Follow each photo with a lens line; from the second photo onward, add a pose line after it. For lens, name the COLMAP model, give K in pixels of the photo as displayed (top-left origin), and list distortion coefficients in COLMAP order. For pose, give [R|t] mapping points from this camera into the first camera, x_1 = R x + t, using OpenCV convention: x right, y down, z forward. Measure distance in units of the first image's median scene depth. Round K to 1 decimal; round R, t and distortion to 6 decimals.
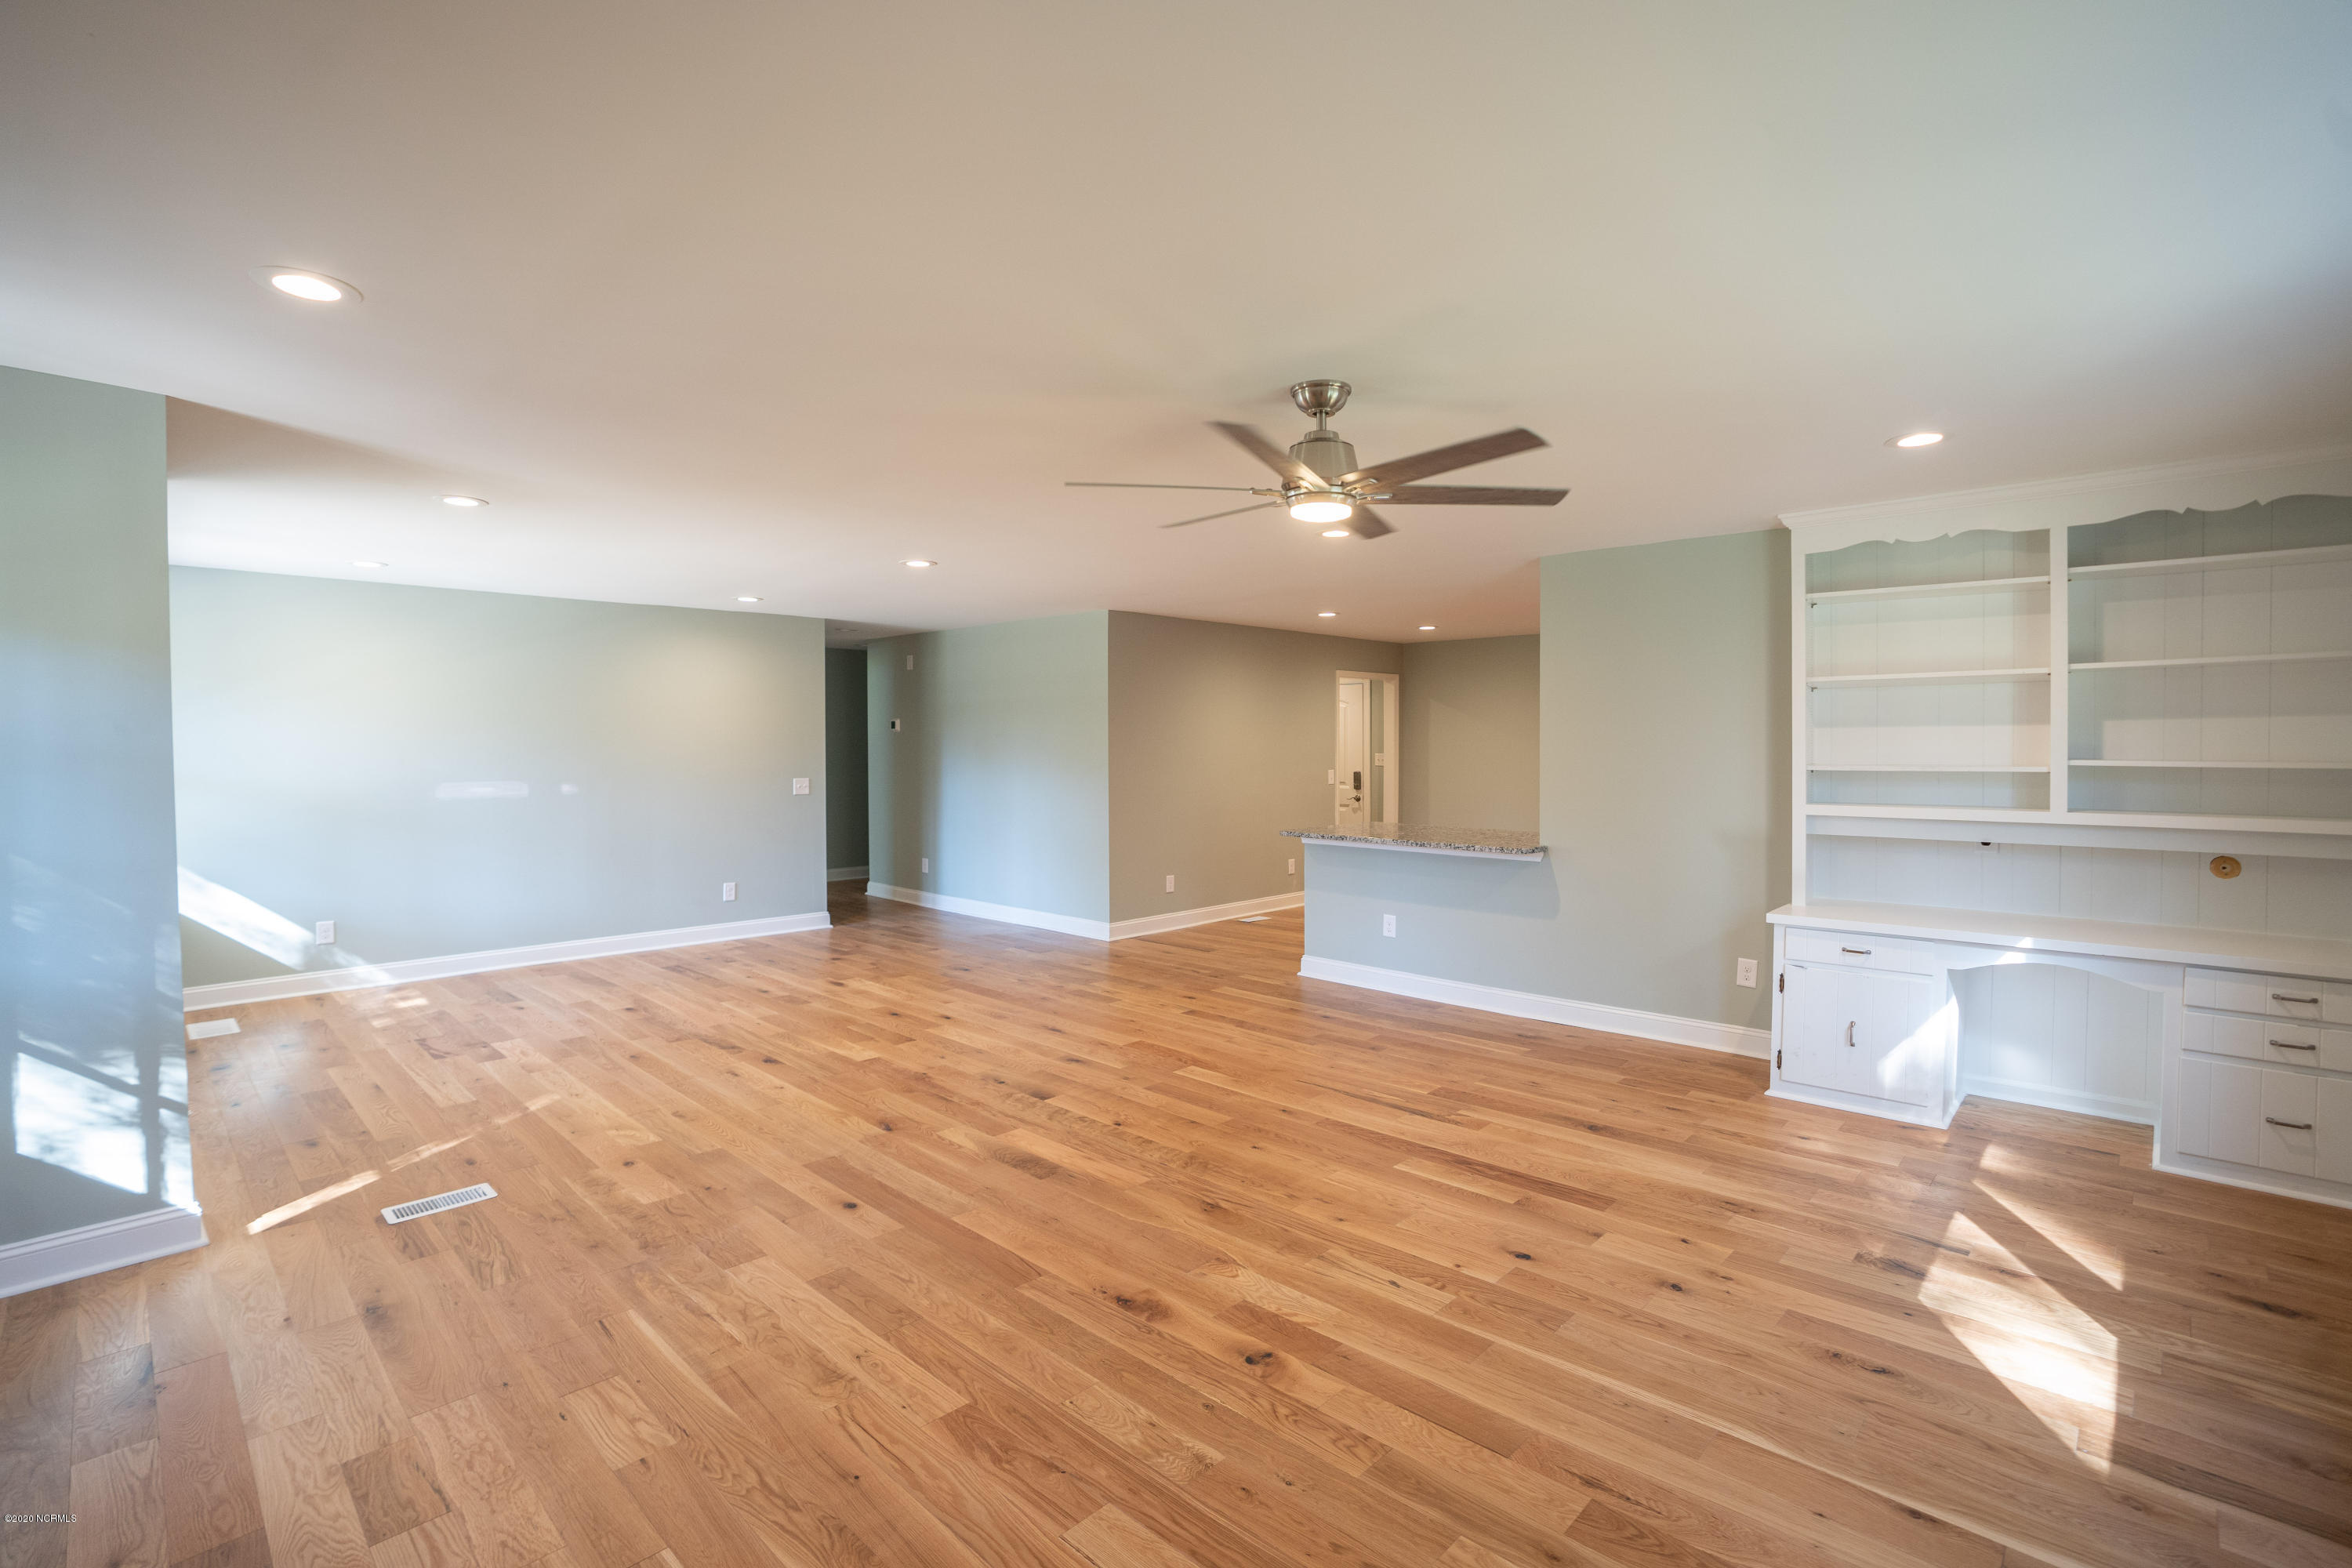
lens RADIAL K [[1088.3, 0, 1145.7], [0, 1088.3, 779.1], [0, 0, 1]] dist [-0.066948, 0.025128]
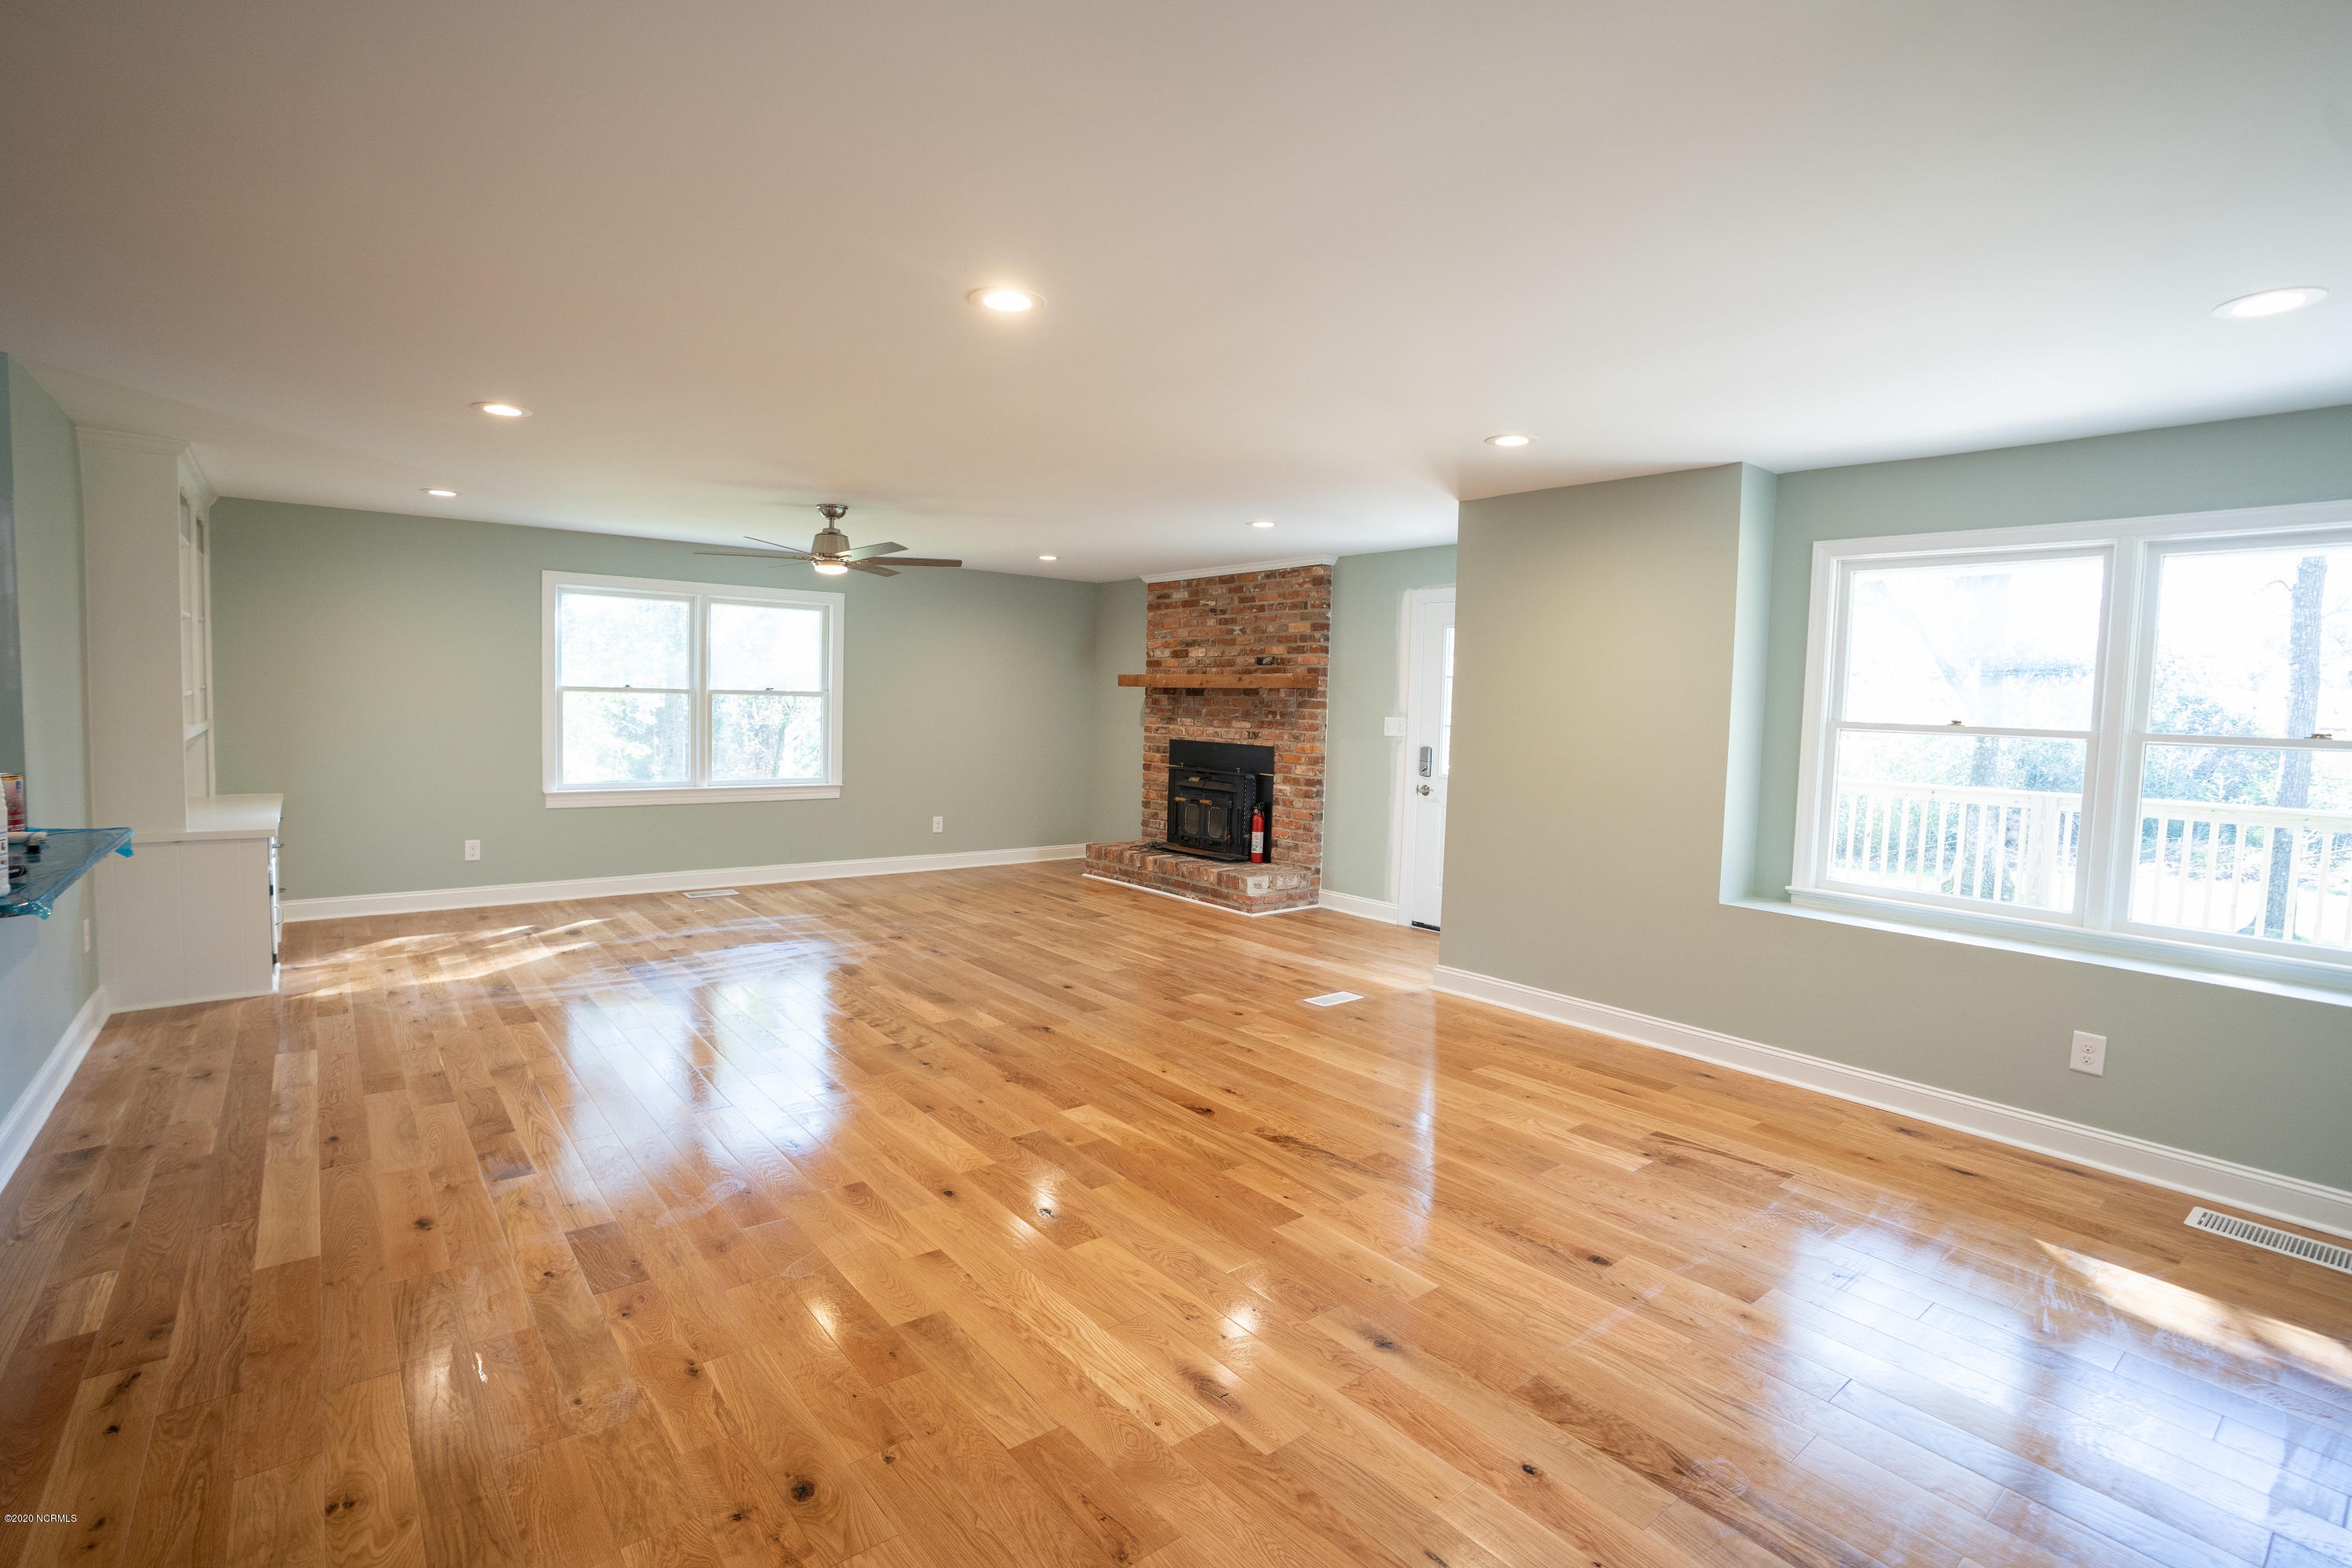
lens RADIAL K [[1088.3, 0, 1166.9], [0, 1088.3, 790.3], [0, 0, 1]] dist [-0.066948, 0.025128]
pose [[-0.994502, -0.032697, 0.099485, -0.442644], [-0.021135, 0.993126, 0.115127, -0.059517], [-0.102565, 0.112391, -0.988357, 1.964928]]
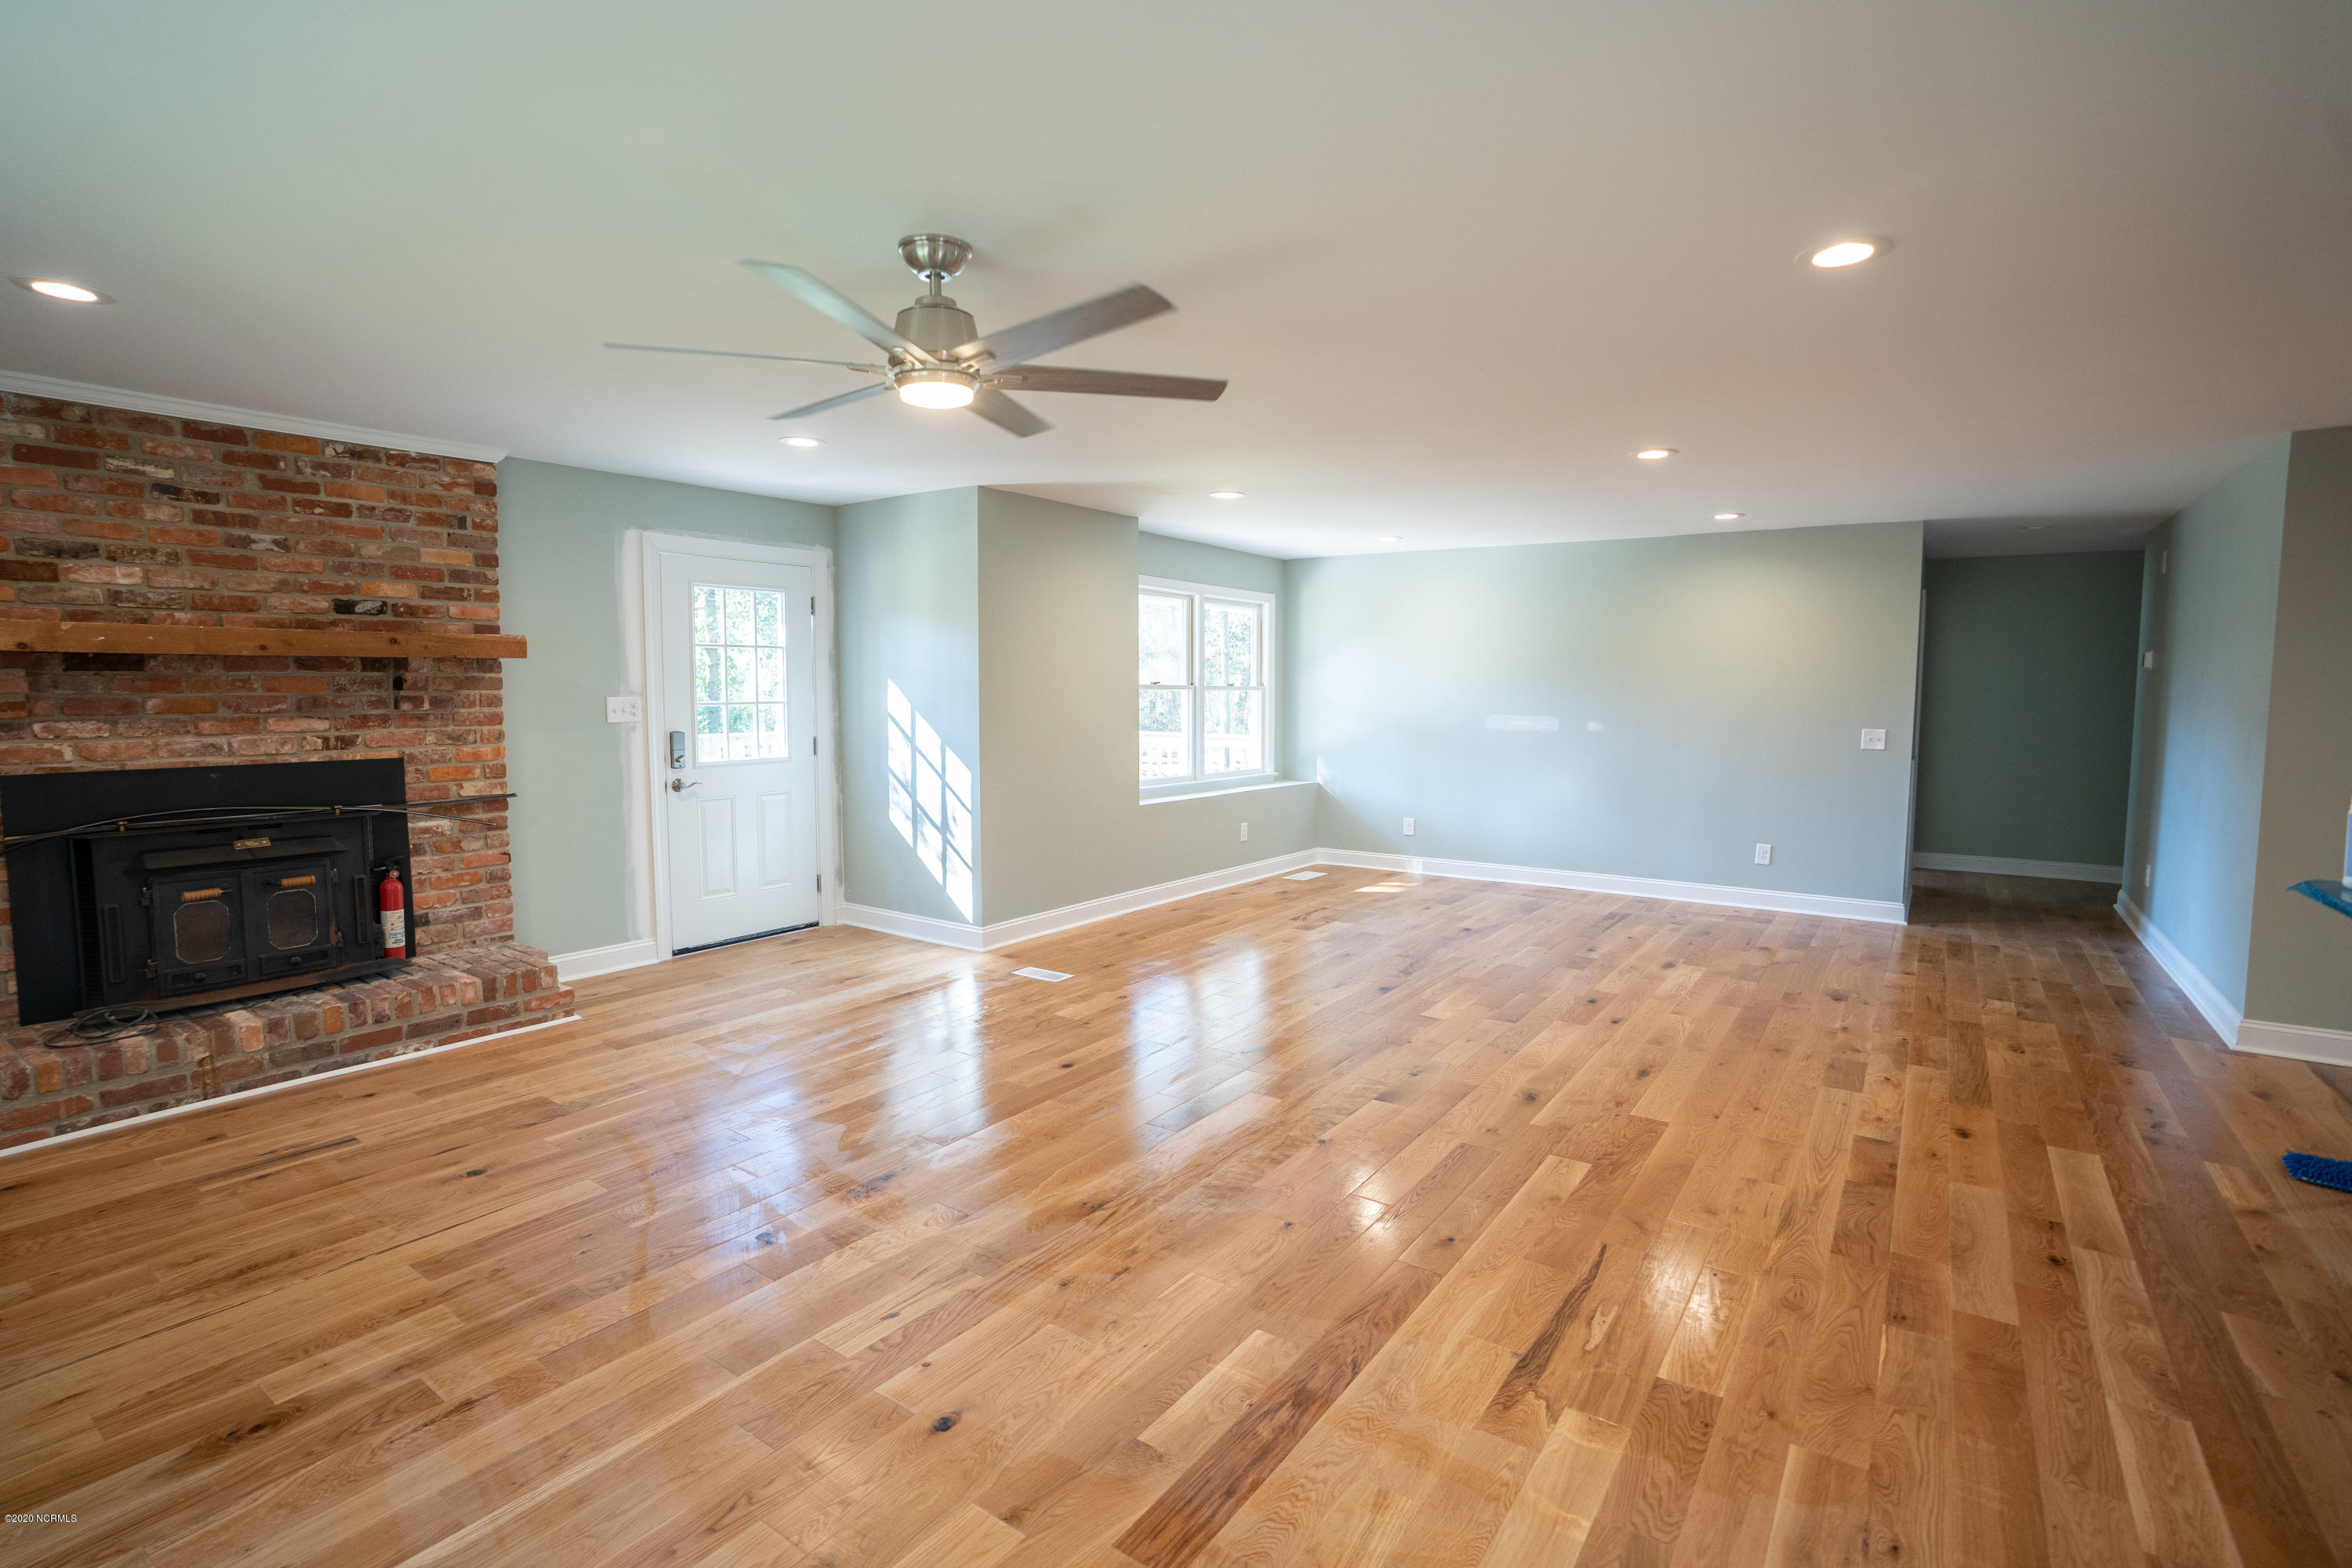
lens RADIAL K [[1088.3, 0, 1181.2], [0, 1088.3, 773.5], [0, 0, 1]] dist [-0.066948, 0.025128]
pose [[0.170417, 0.082854, -0.981883, 0.699133], [-0.037520, 0.996282, 0.077557, -0.018685], [0.984657, 0.023623, 0.172892, 0.705608]]
